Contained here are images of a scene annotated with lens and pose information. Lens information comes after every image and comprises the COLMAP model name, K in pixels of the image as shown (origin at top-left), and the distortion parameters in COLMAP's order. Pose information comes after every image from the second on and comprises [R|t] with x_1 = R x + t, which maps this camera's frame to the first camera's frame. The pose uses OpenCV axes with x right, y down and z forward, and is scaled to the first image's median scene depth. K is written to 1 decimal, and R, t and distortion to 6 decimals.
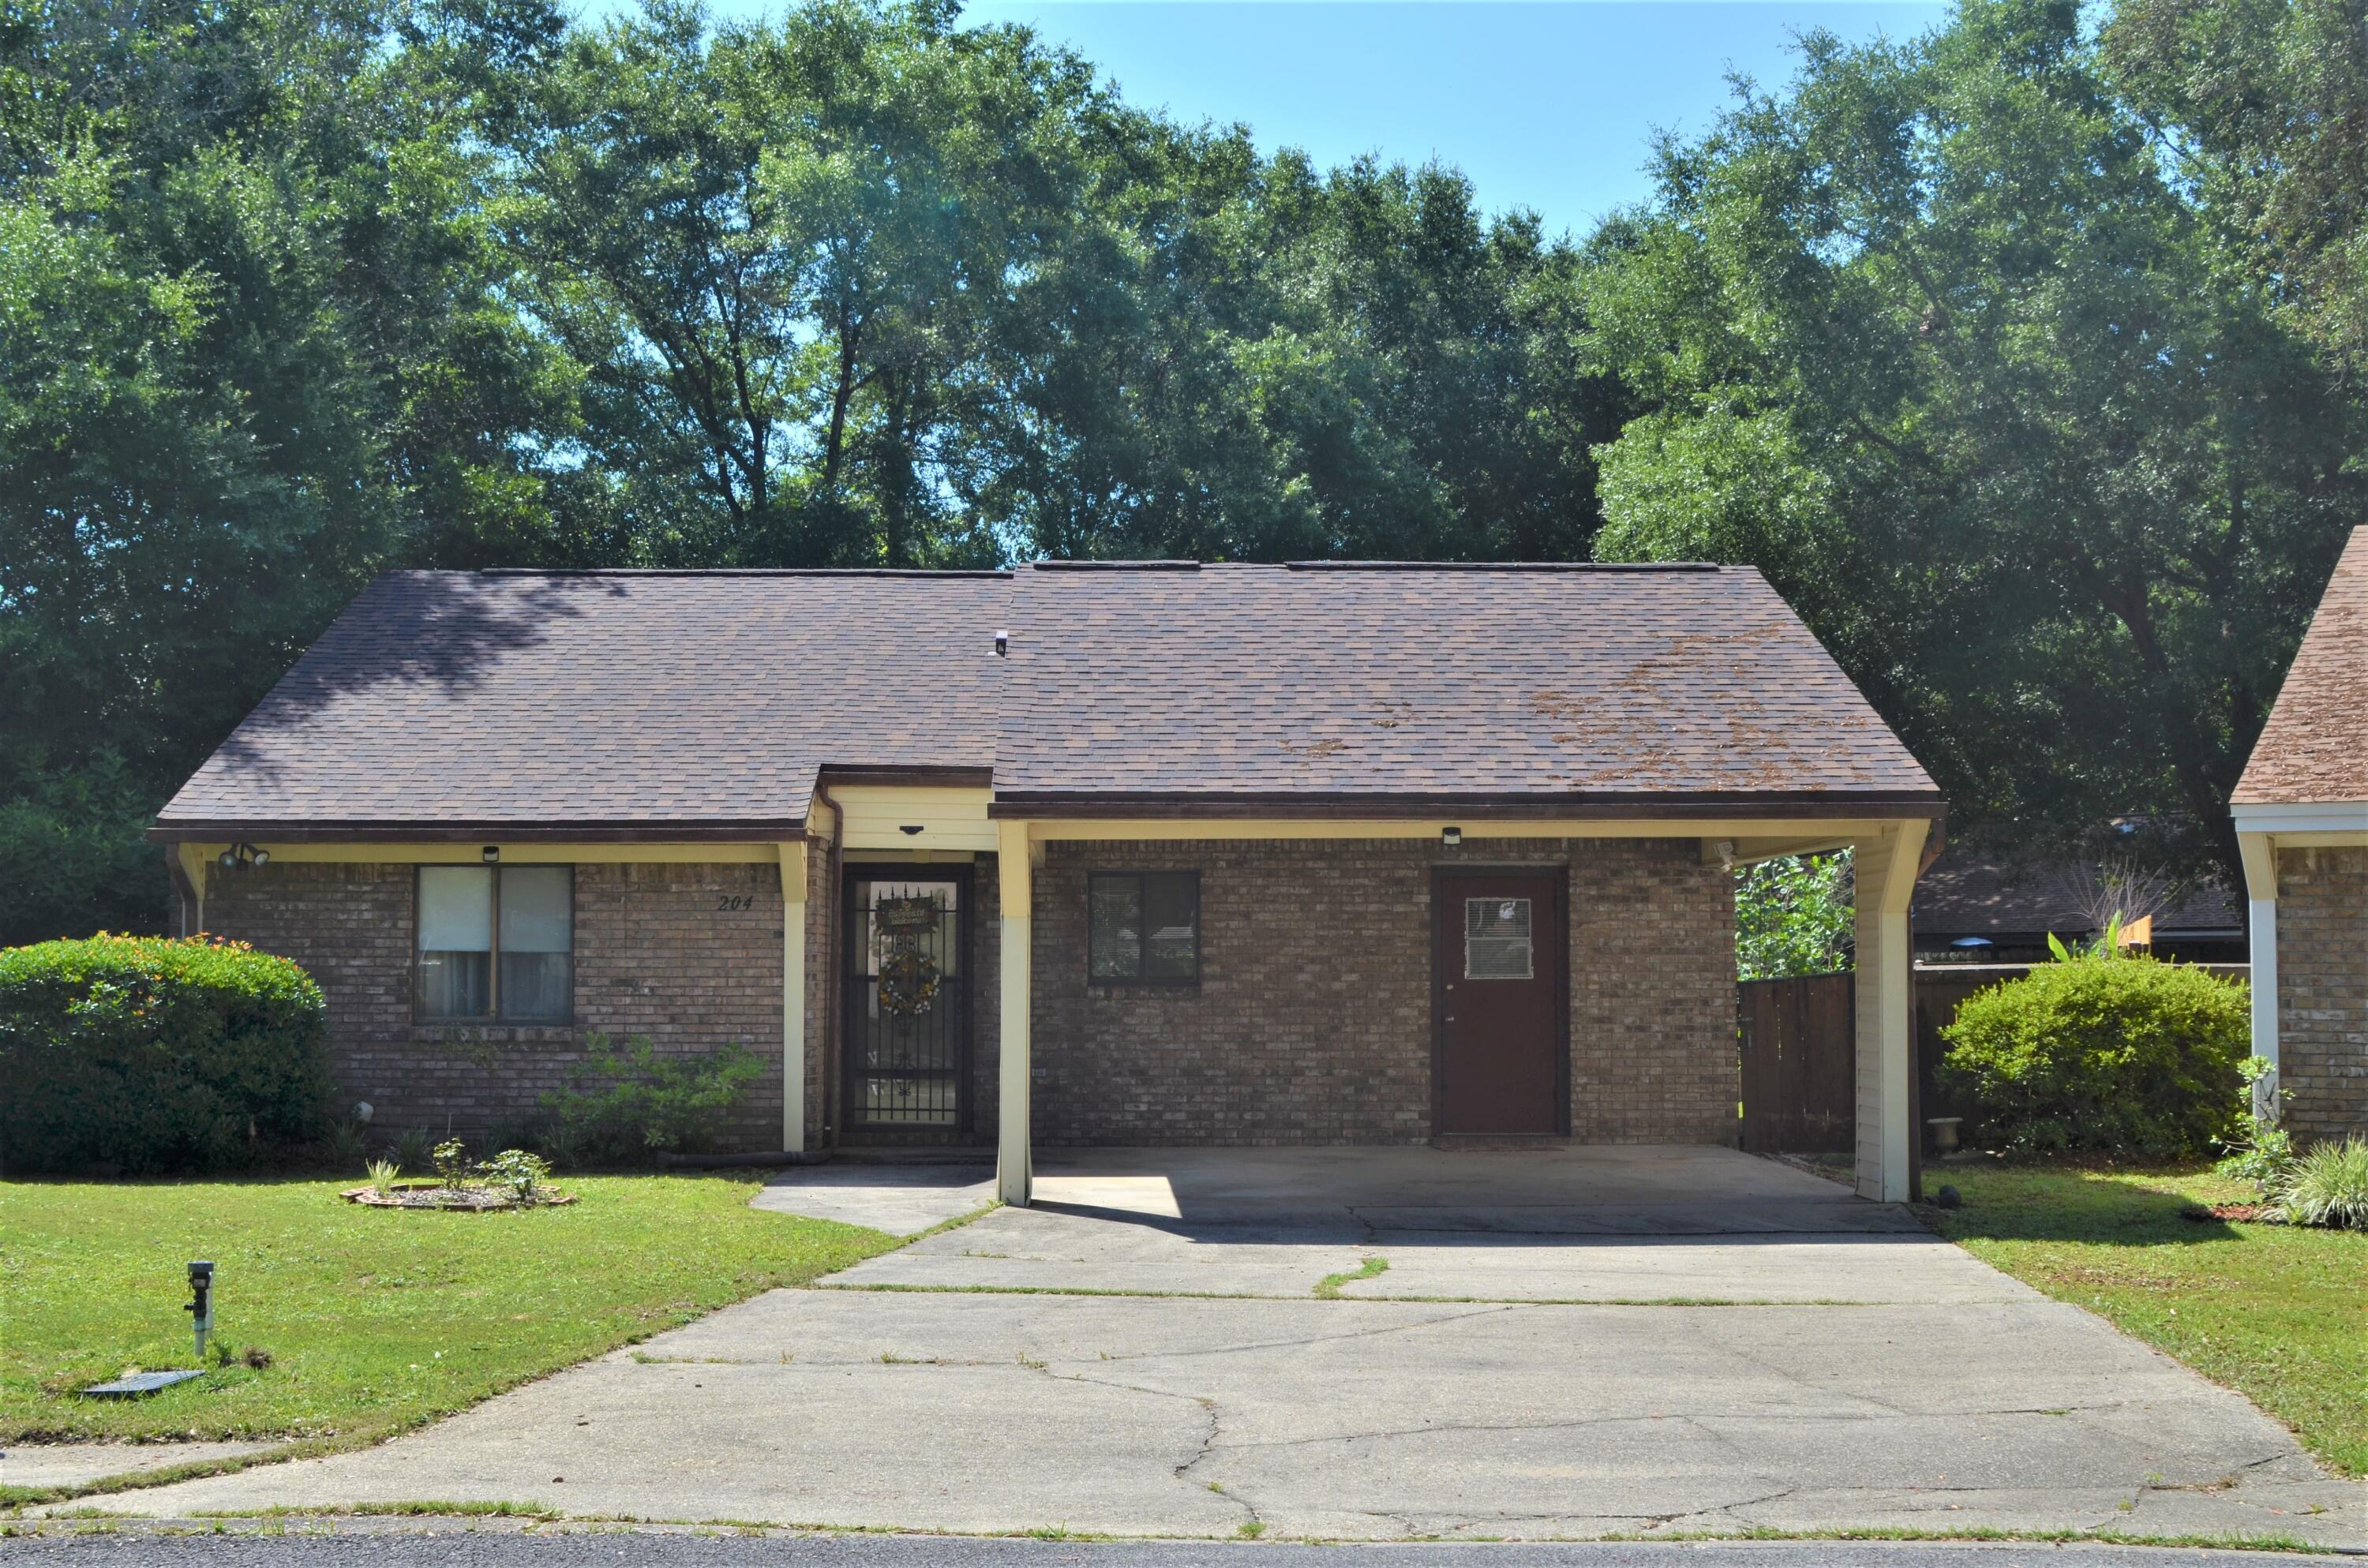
lens RADIAL K [[2802.4, 0, 1184.0], [0, 2802.4, 784.0], [0, 0, 1]] dist [-0.113975, 0.010988]
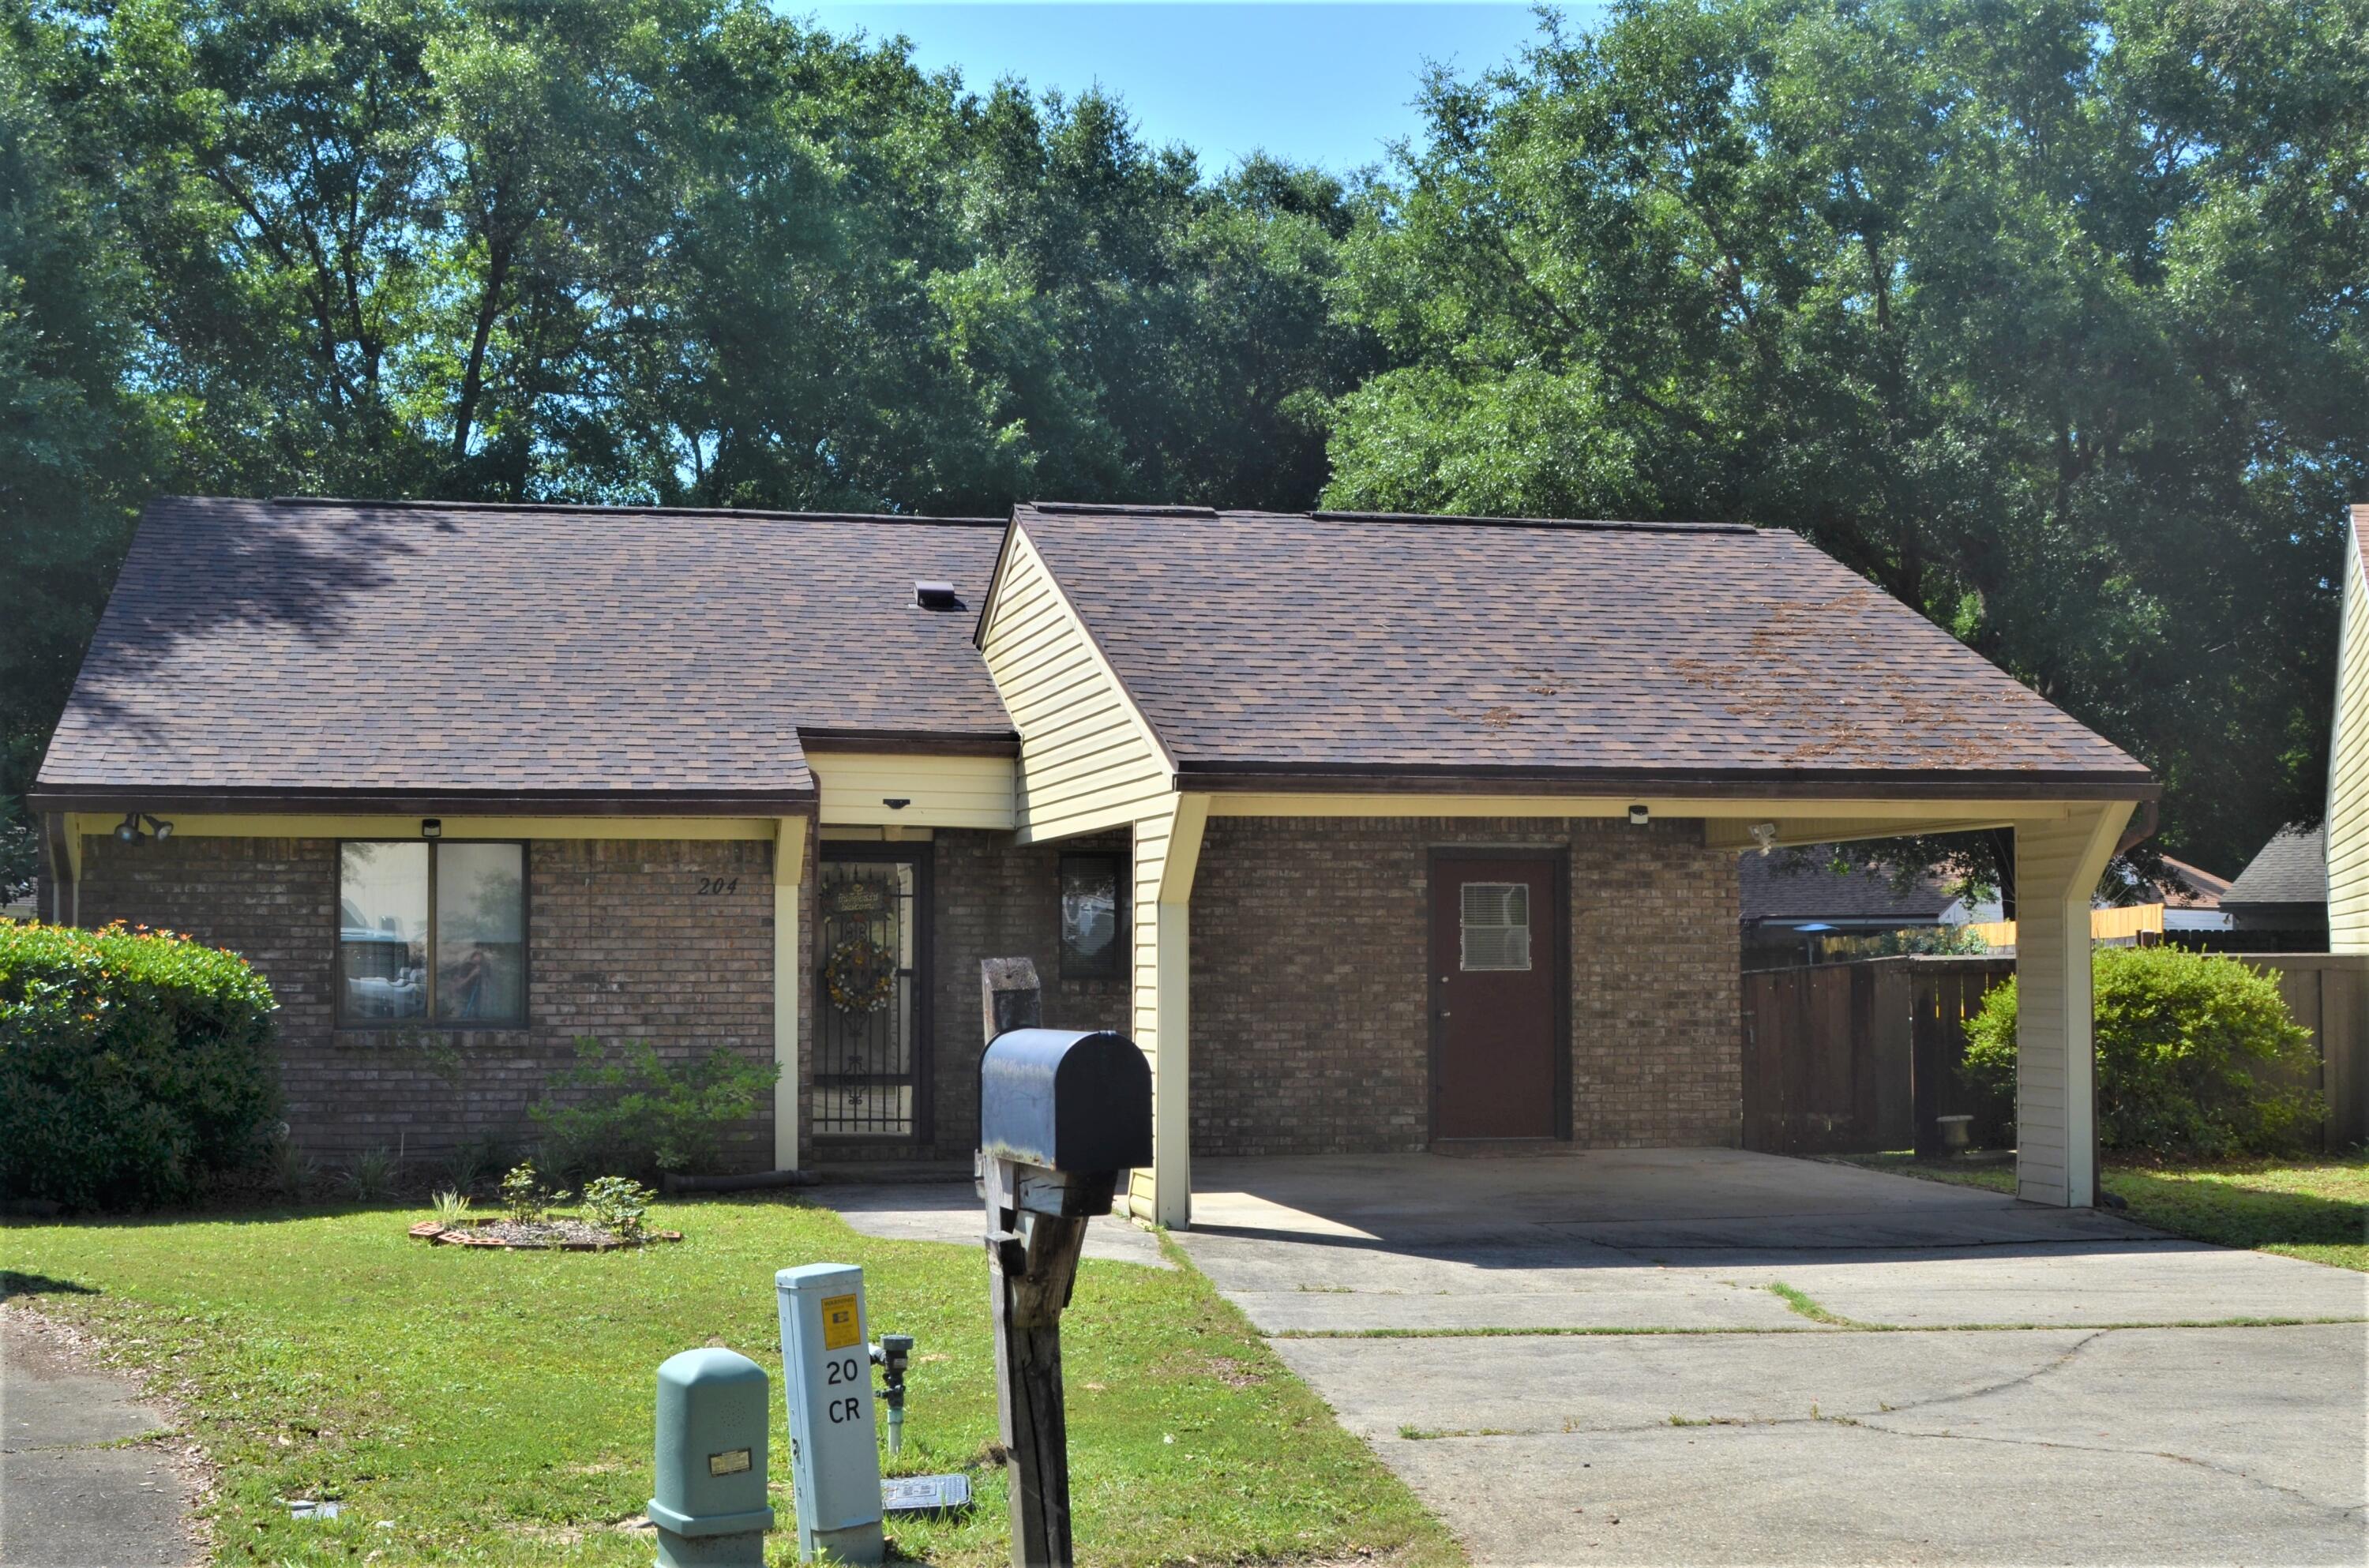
lens RADIAL K [[2985.4, 0, 1184.5], [0, 2985.4, 784.0], [0, 0, 1]] dist [-0.106235, -0.017443]
pose [[0.981528, 0.009443, 0.191084, -0.178143], [-0.010993, 0.999915, 0.007054, 0.002469], [-0.191001, -0.009025, 0.981548, 0.056604]]
